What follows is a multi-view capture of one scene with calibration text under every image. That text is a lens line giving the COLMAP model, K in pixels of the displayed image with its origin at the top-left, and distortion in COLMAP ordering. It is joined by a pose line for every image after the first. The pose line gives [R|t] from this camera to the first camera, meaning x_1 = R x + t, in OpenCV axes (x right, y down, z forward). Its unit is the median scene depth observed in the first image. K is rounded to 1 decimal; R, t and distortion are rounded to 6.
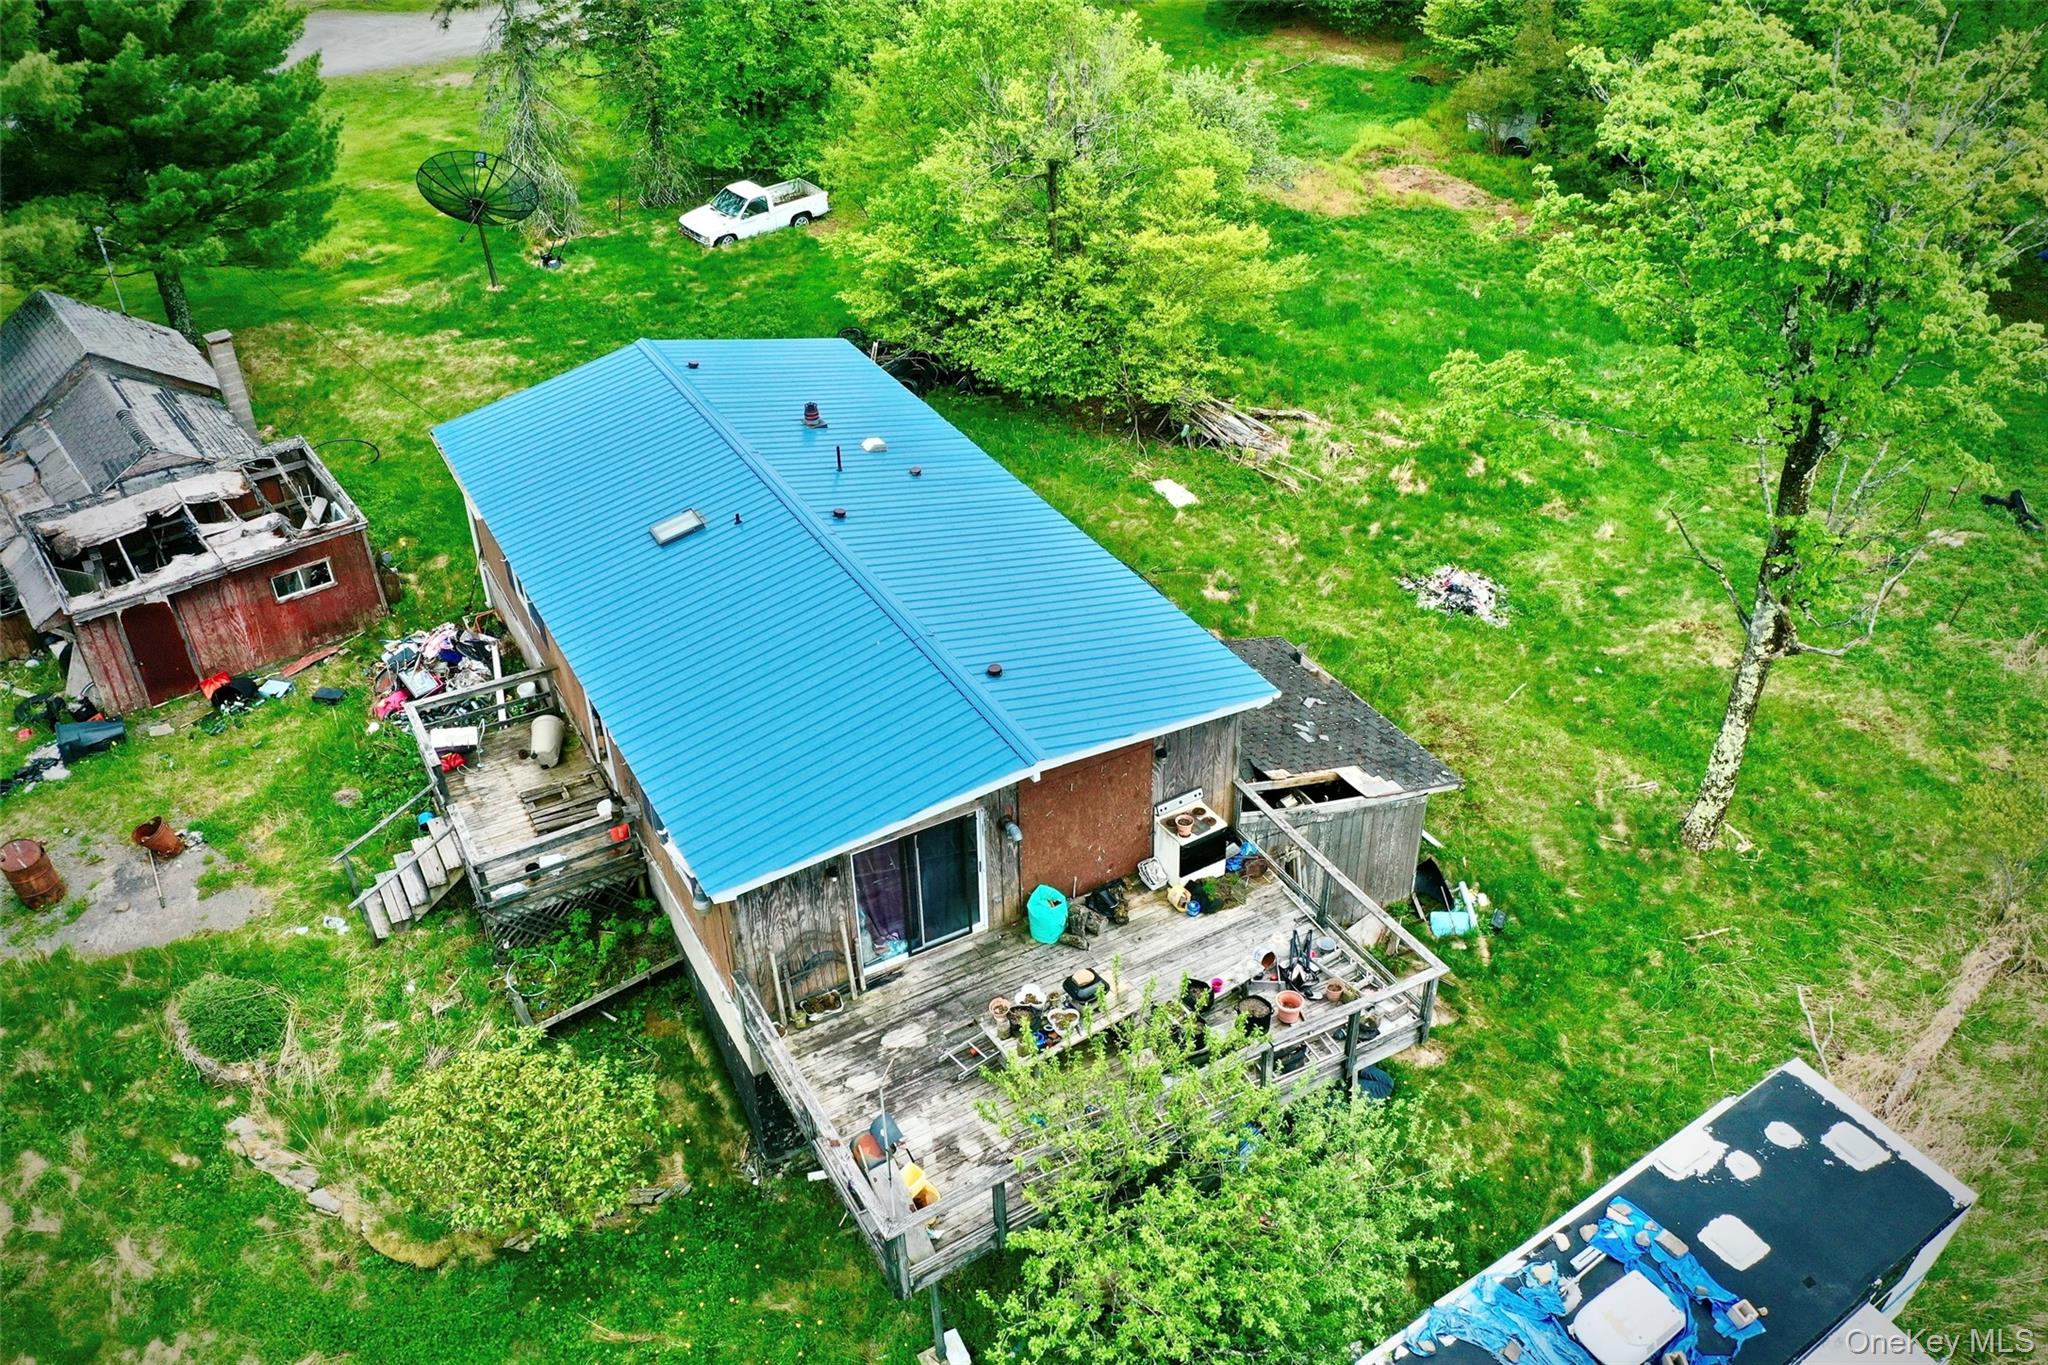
lens RADIAL K [[1616.2, 0, 1024.0], [0, 1616.2, 682.5], [0, 0, 1]] dist [-0.009550, 0.003130]
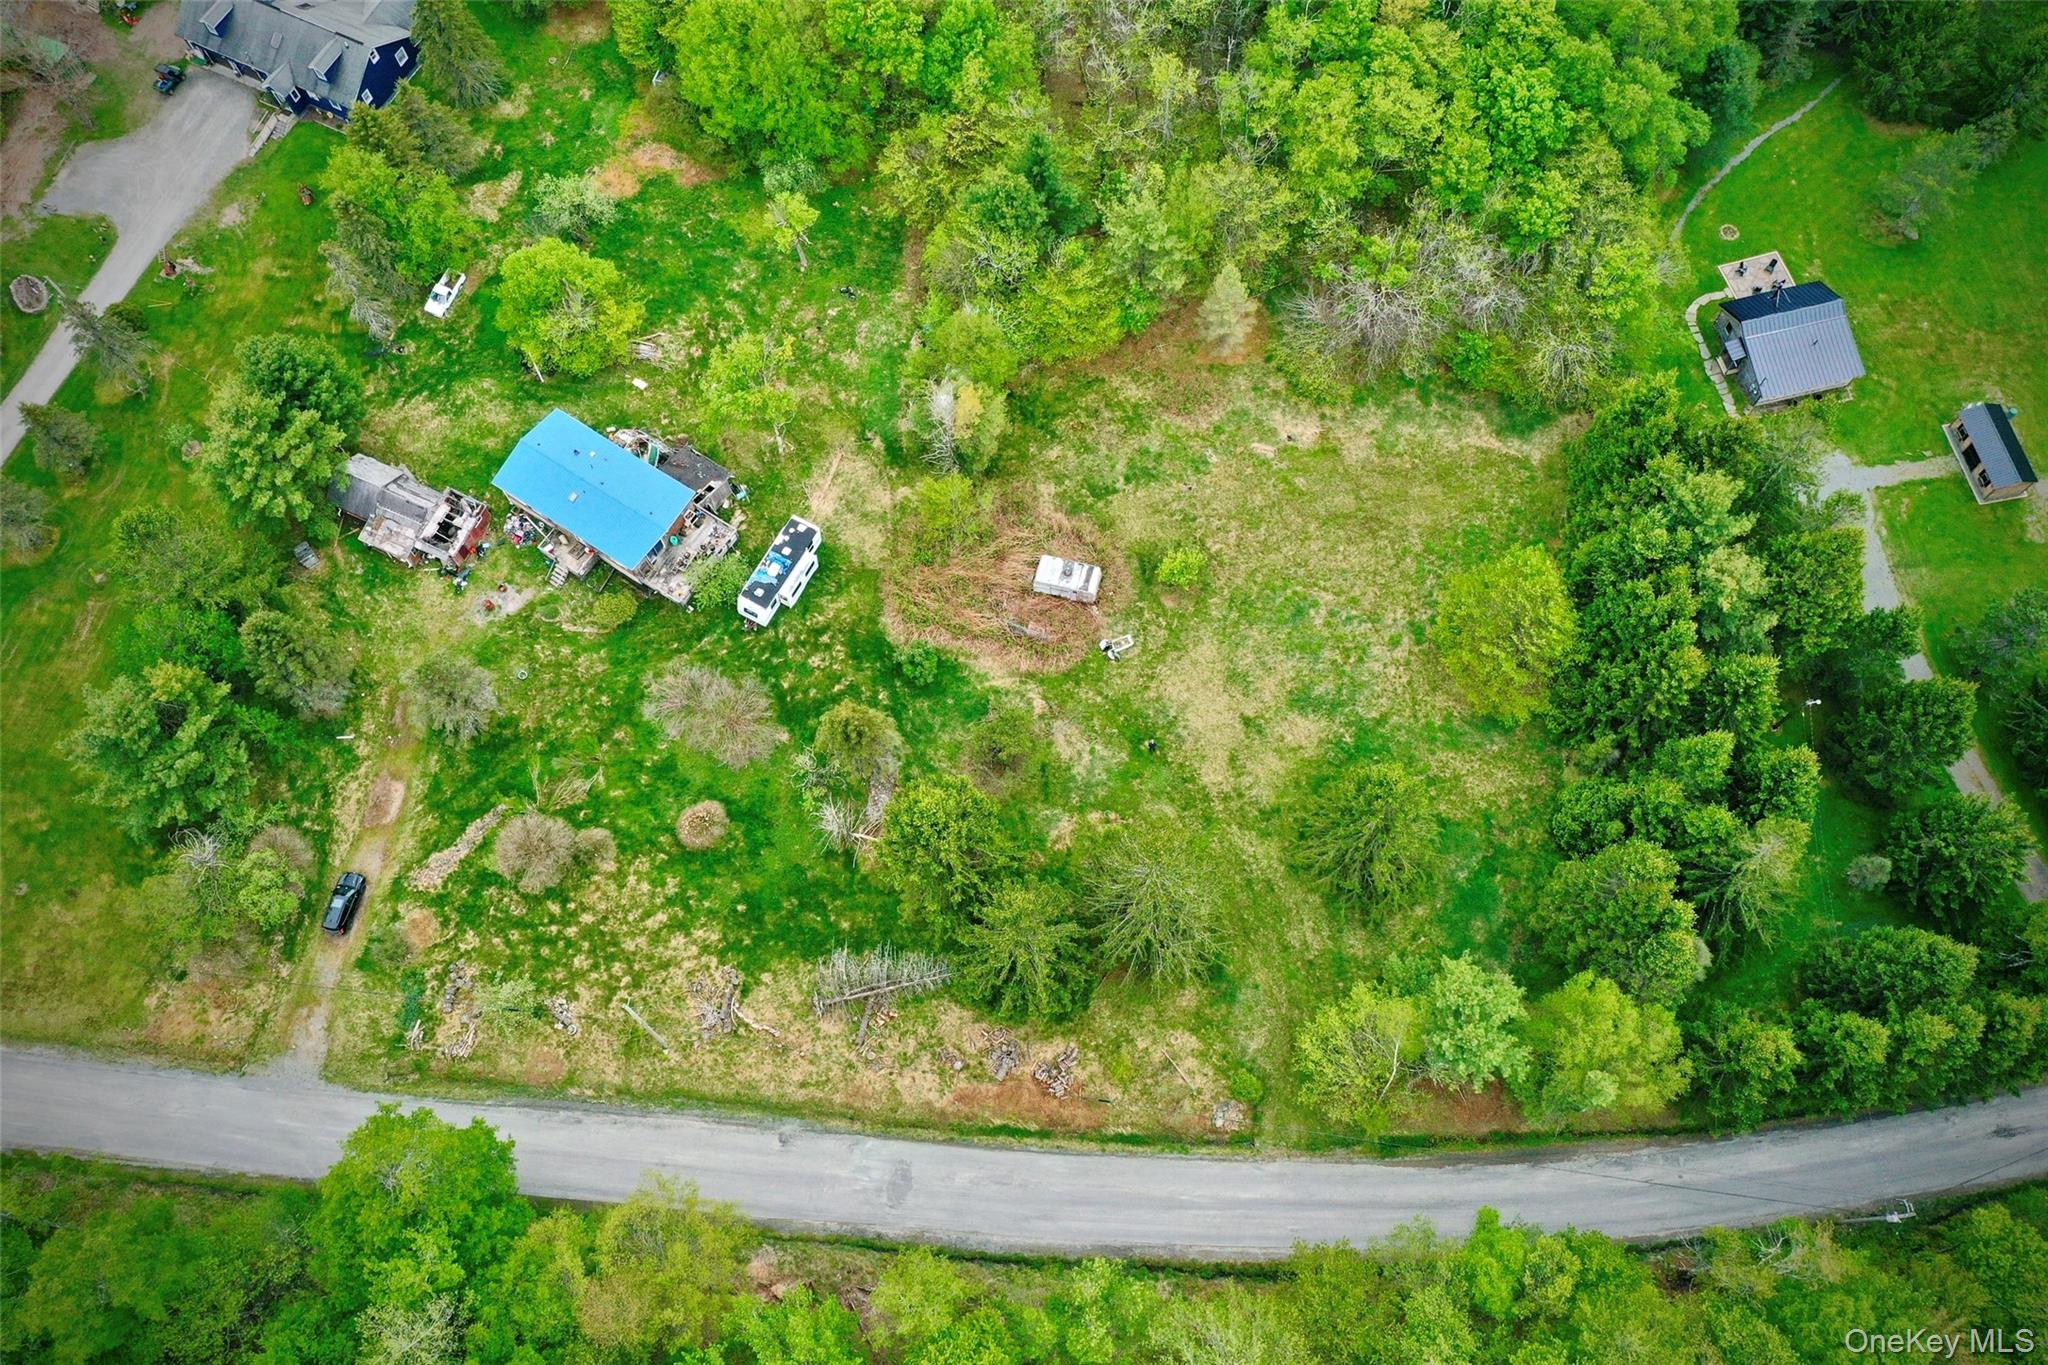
lens RADIAL K [[1616.2, 0, 1024.0], [0, 1616.2, 682.5], [0, 0, 1]] dist [-0.009550, 0.003130]
pose [[0.890167, -0.427834, 0.156719, 0.006384], [0.273402, 0.776705, 0.567433, -2.351351], [-0.364491, -0.462263, 0.808368, -4.297742]]
